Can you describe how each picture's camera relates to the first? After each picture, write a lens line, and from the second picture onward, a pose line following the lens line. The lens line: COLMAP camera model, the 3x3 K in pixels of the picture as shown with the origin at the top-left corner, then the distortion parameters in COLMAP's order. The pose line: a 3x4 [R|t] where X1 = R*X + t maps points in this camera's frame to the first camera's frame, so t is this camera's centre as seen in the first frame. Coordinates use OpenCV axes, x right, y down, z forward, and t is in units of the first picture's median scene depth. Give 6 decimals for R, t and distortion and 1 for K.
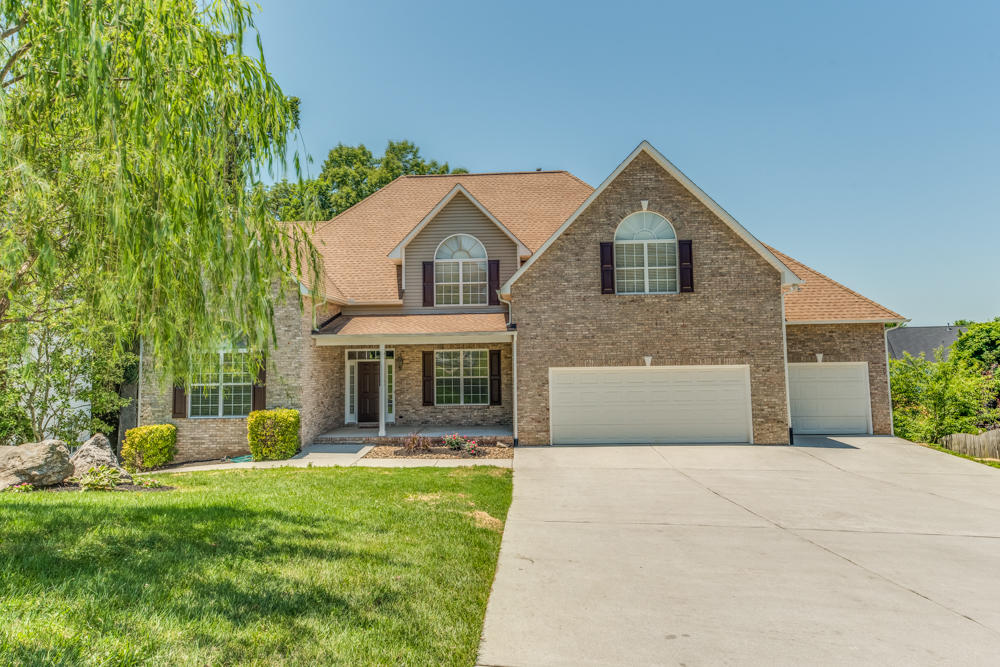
lens RADIAL K [[541.3, 0, 500.0], [0, 541.3, 333.5], [0, 0, 1]] dist [0.024825, 0.000053]
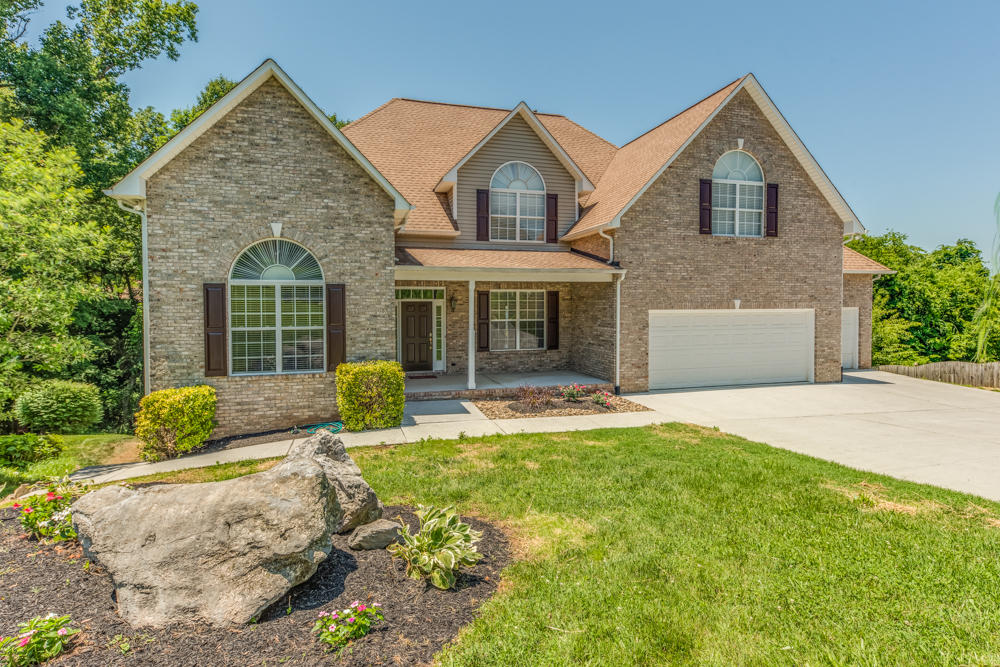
lens RADIAL K [[455.8, 0, 496.0], [0, 455.8, 318.8], [0, 0, 1]] dist [0.026884, -0.000230]
pose [[0.957054, 0.003467, 0.289888, -0.391927], [-0.025410, 0.997083, 0.071965, 0.027784], [-0.288793, -0.076240, 0.954351, 0.317735]]
